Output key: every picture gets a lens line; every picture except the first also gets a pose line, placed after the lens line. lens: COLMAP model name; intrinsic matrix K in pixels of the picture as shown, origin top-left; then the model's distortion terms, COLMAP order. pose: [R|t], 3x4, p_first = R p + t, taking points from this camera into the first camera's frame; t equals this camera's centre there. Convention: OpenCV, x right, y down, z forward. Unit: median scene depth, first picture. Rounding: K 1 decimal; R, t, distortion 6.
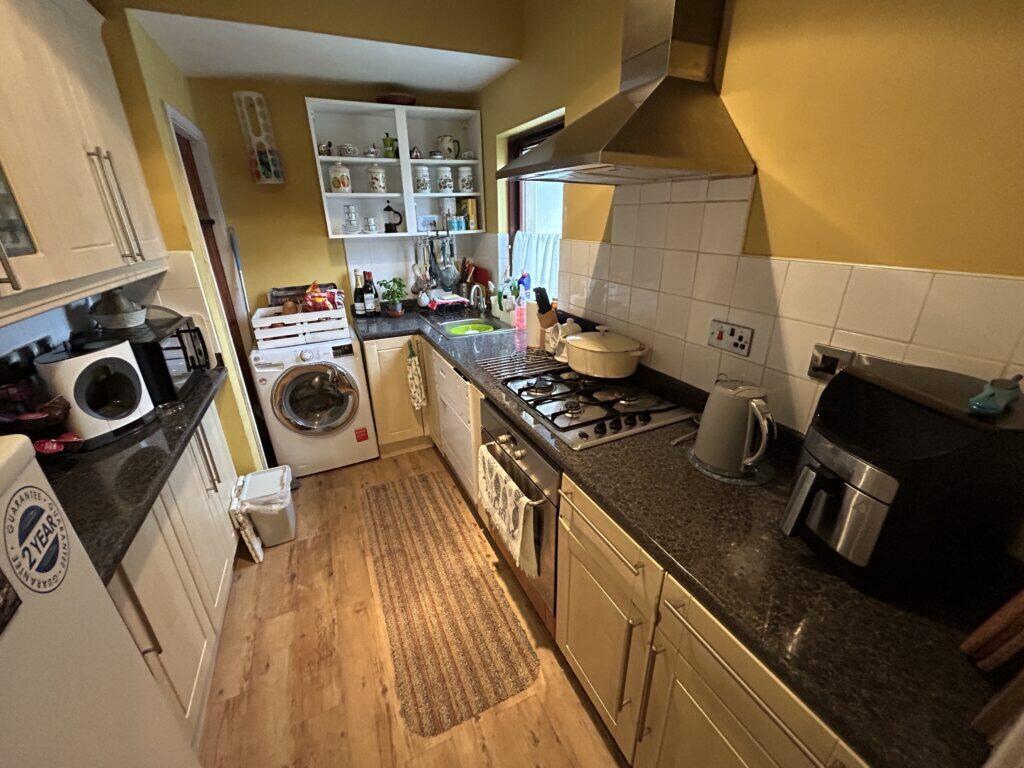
lens RADIAL K [[416.3, 0, 510.6], [0, 416.3, 383.1], [0, 0, 1]] dist [0.000323, 0.000712]
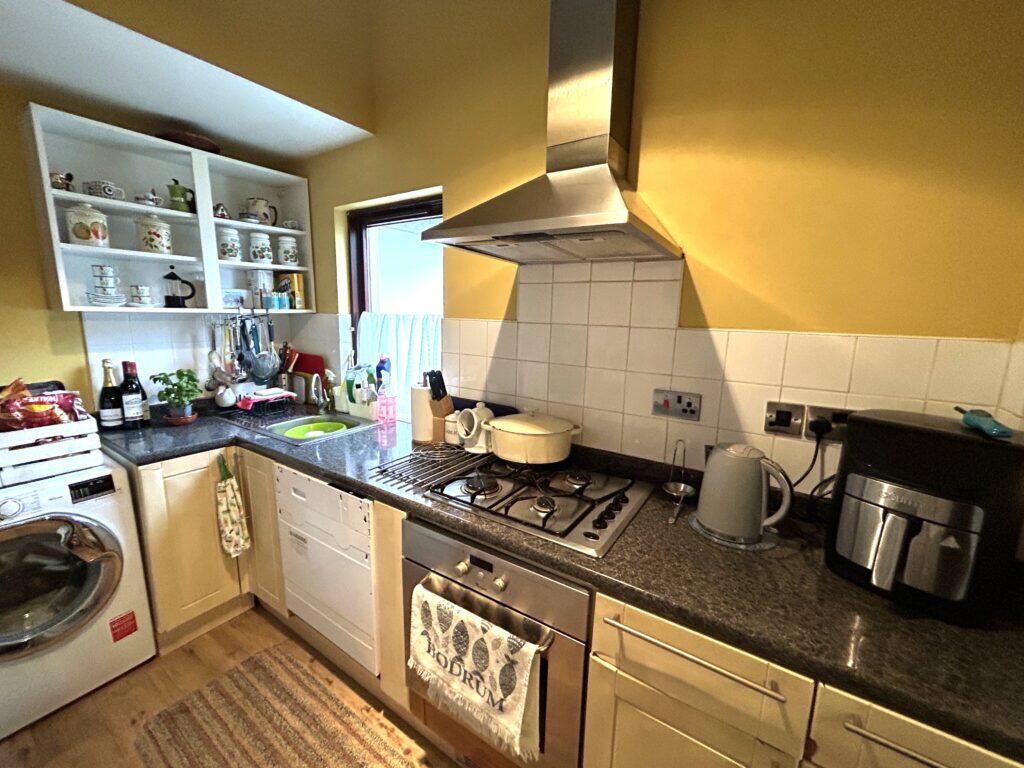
lens RADIAL K [[414.6, 0, 512.0], [0, 414.6, 384.0], [0, 0, 1]] dist [-0.000347, -0.000083]
pose [[0.855874, -0.053227, 0.514439, -0.178341], [0.160076, 0.973109, -0.165635, -0.027227], [-0.491789, 0.224112, 0.841379, 0.160627]]
